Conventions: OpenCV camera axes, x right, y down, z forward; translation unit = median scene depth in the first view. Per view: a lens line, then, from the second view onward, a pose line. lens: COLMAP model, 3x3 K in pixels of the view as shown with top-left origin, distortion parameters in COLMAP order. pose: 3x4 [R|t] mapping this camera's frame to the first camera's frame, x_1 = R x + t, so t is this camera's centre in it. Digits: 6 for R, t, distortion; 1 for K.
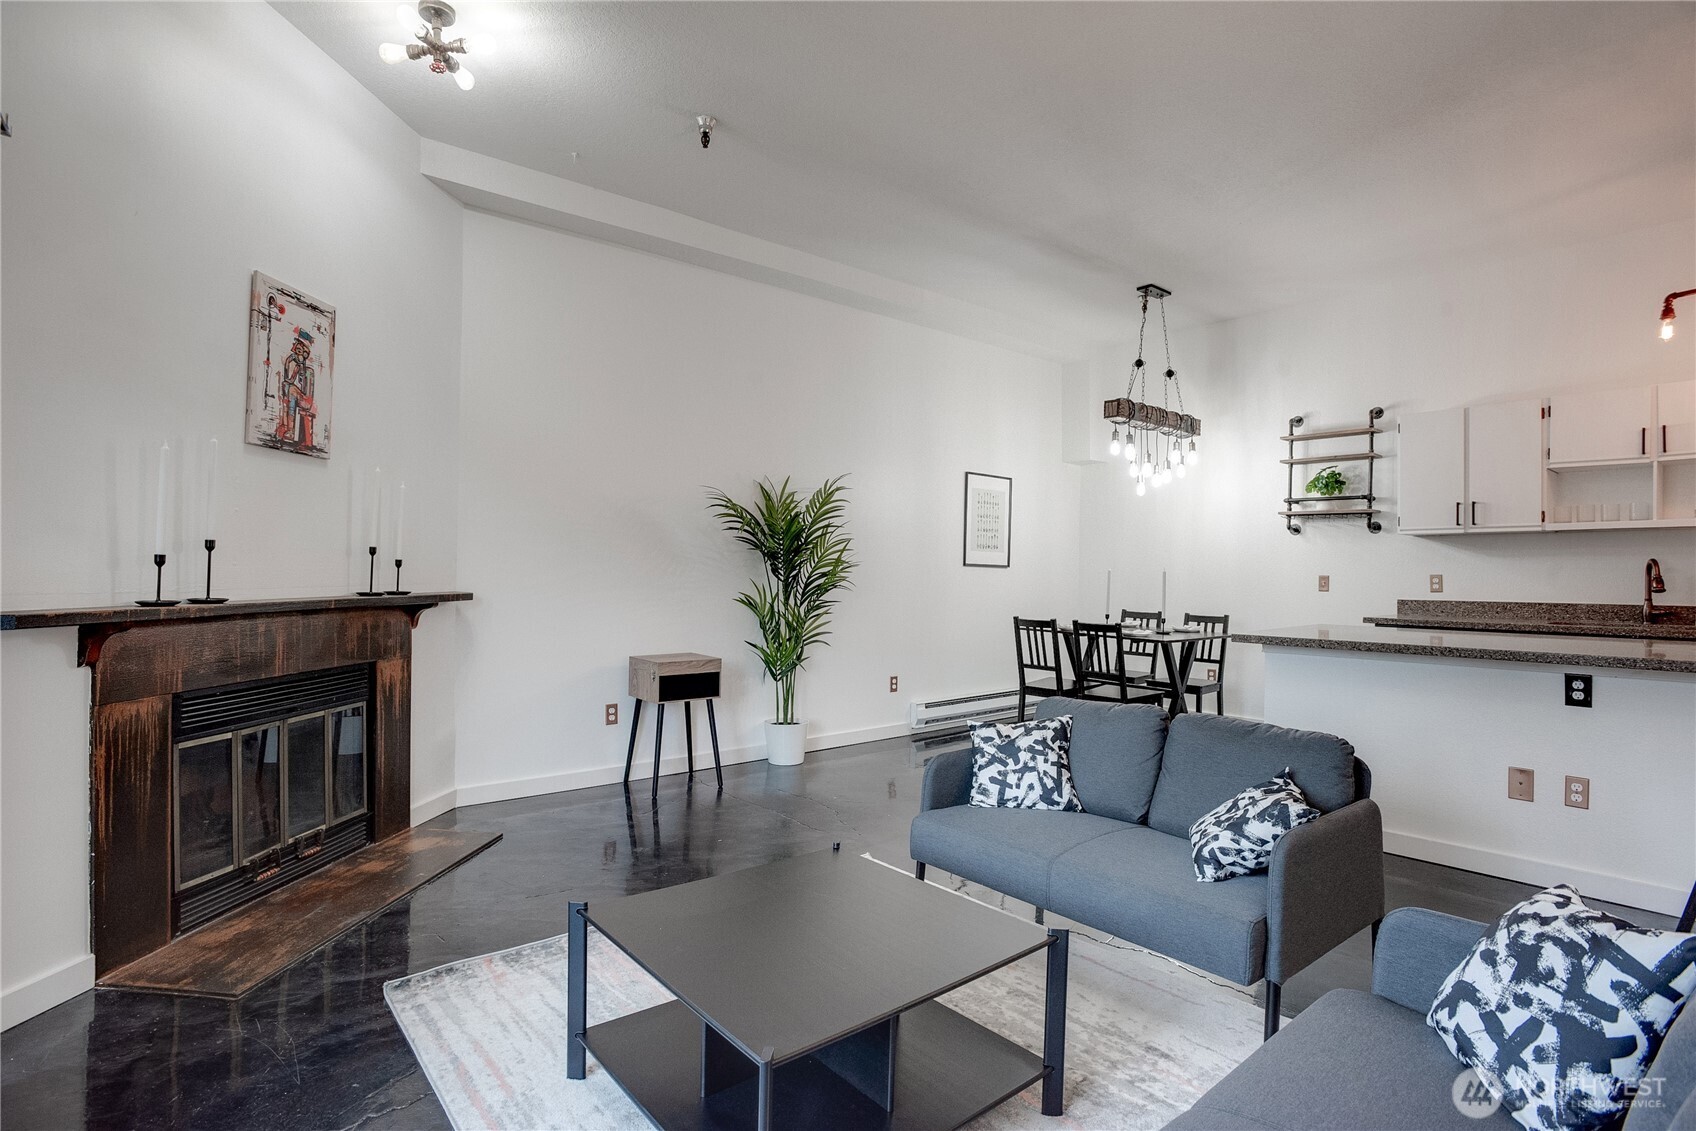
lens RADIAL K [[836.4, 0, 851.5], [0, 836.4, 545.9], [0, 0, 1]] dist [-0.043889, 0.016015]
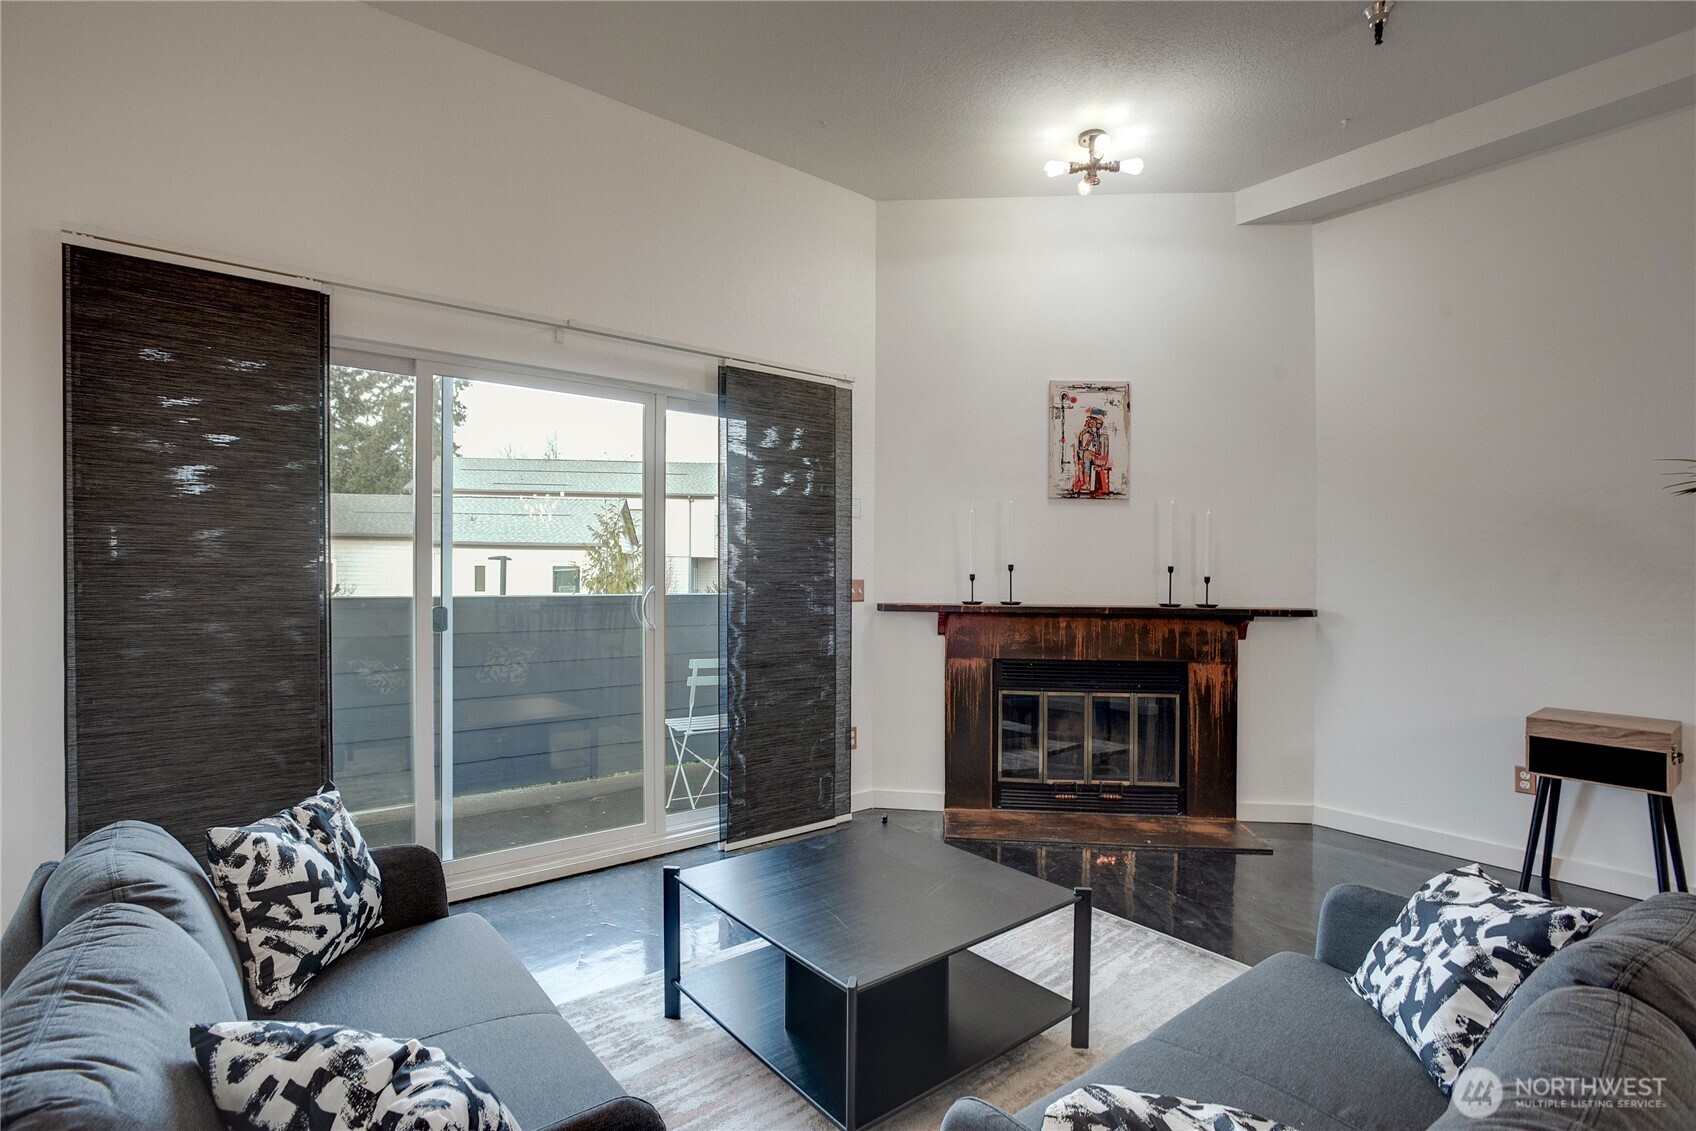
lens RADIAL K [[816.4, 0, 845.1], [0, 816.4, 561.2], [0, 0, 1]] dist [-0.049480, 0.017632]
pose [[-0.013824, -0.022919, -0.999642, 0.592488], [0.017346, 0.999581, -0.023157, 0.012450], [0.999754, -0.017660, -0.013421, 0.526032]]
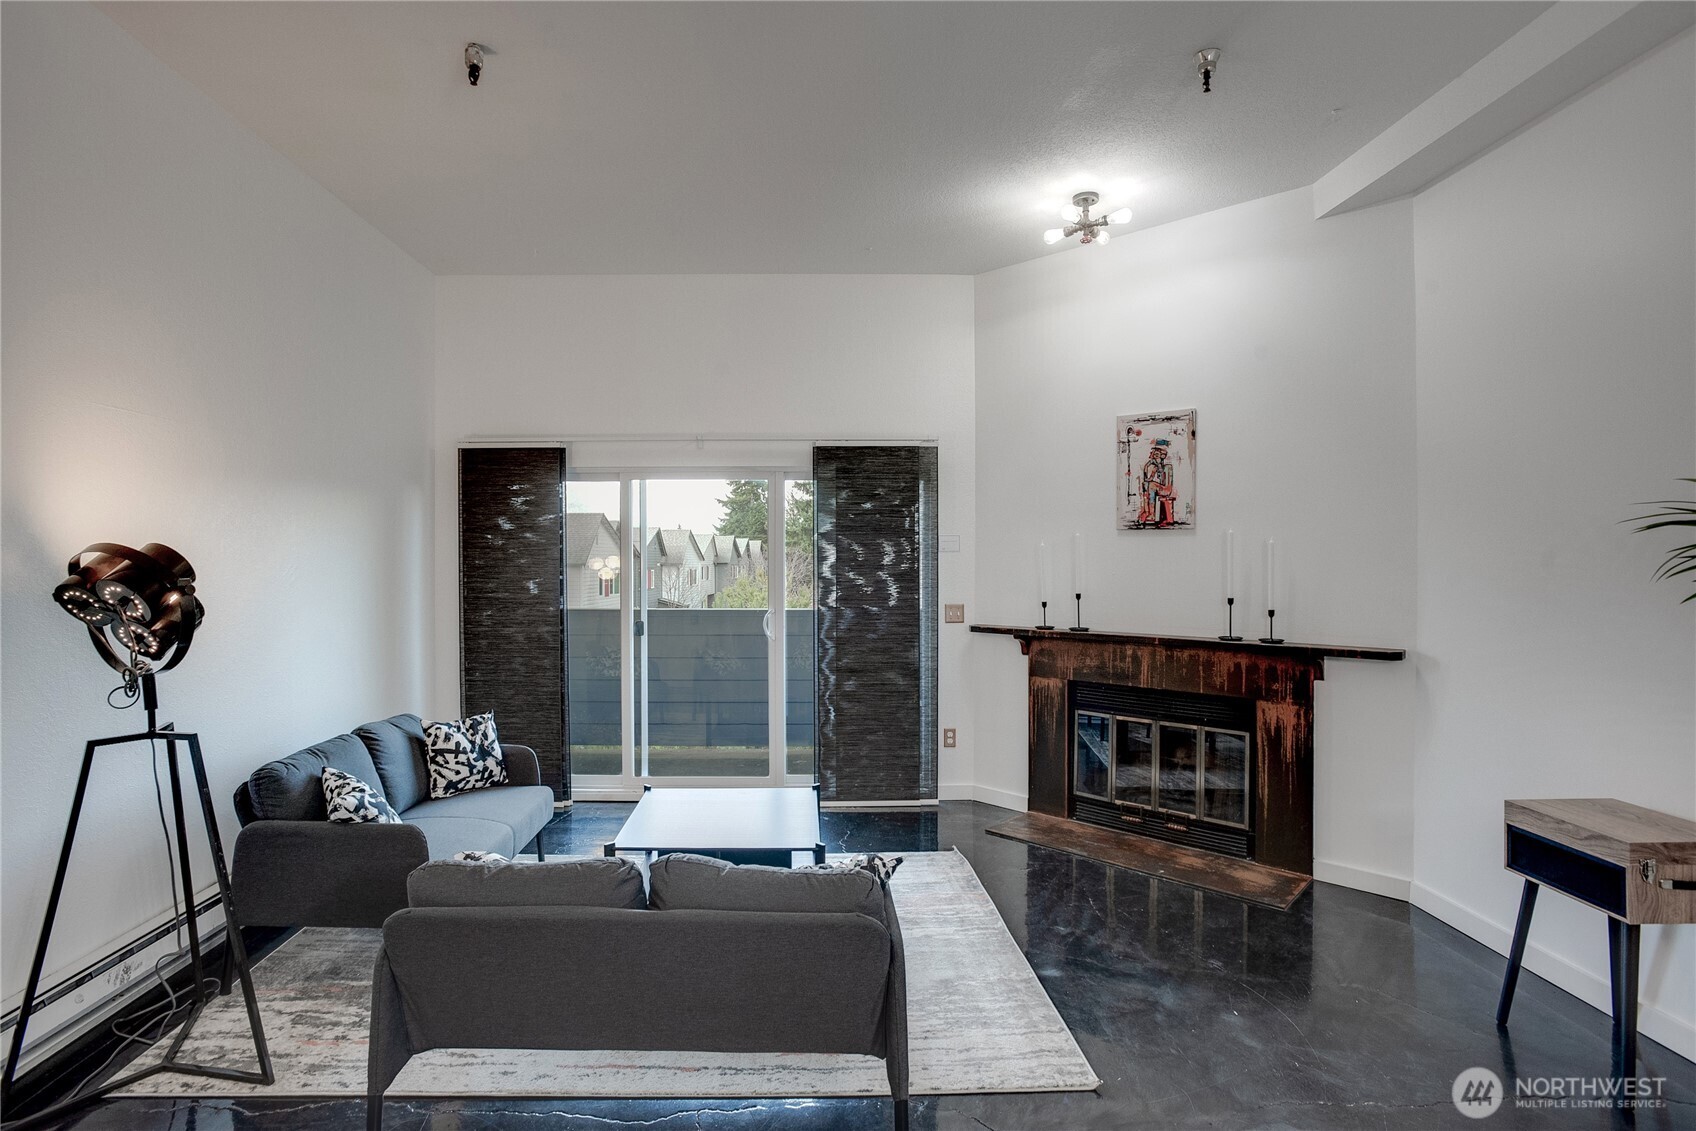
lens RADIAL K [[836.4, 0, 805.3], [0, 836.4, 551.0], [0, 0, 1]] dist [-0.043889, 0.016015]
pose [[-0.637539, -0.017589, -0.770218, 0.678702], [0.015883, 0.999227, -0.035966, -0.031668], [0.770255, -0.035163, -0.636766, 1.246994]]
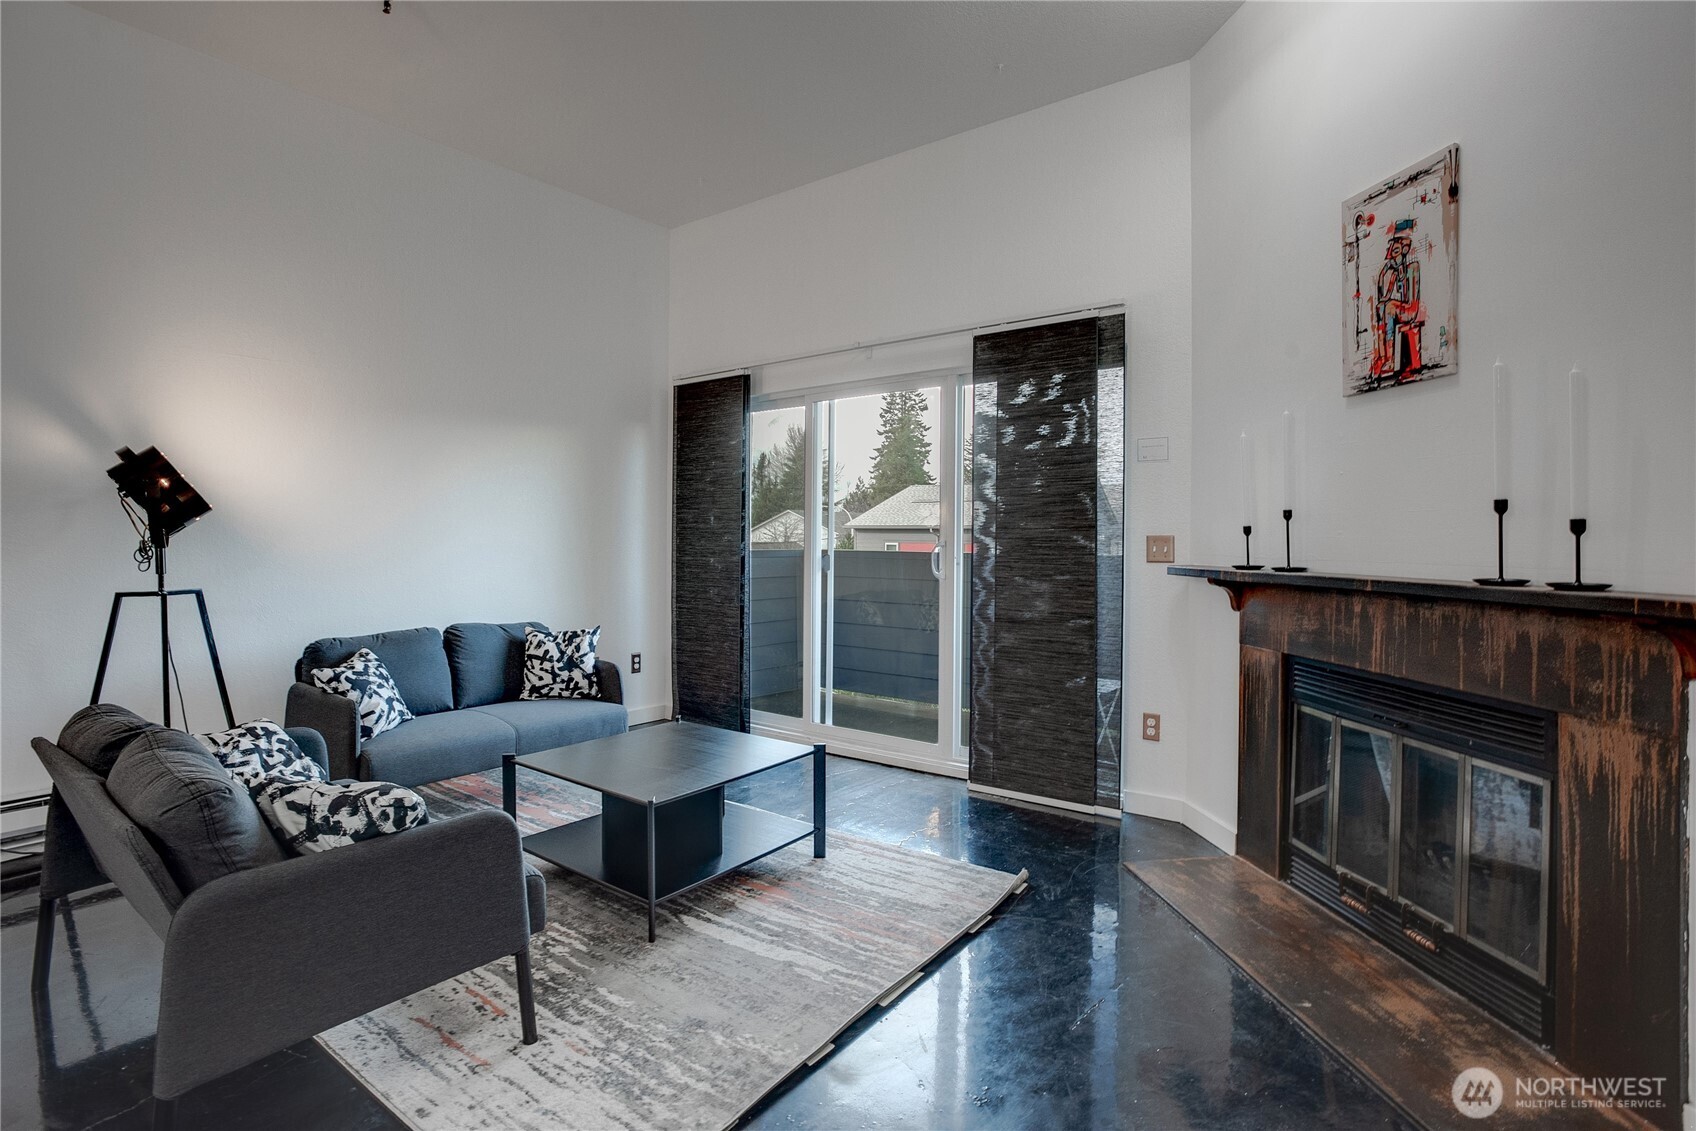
lens RADIAL K [[816.4, 0, 865.5], [0, 816.4, 530.5], [0, 0, 1]] dist [-0.049480, 0.017632]
pose [[-0.971546, -0.016558, -0.236273, -0.022930], [-0.007768, 0.999244, -0.038084, 0.045352], [0.236725, -0.035165, -0.970940, 1.389263]]
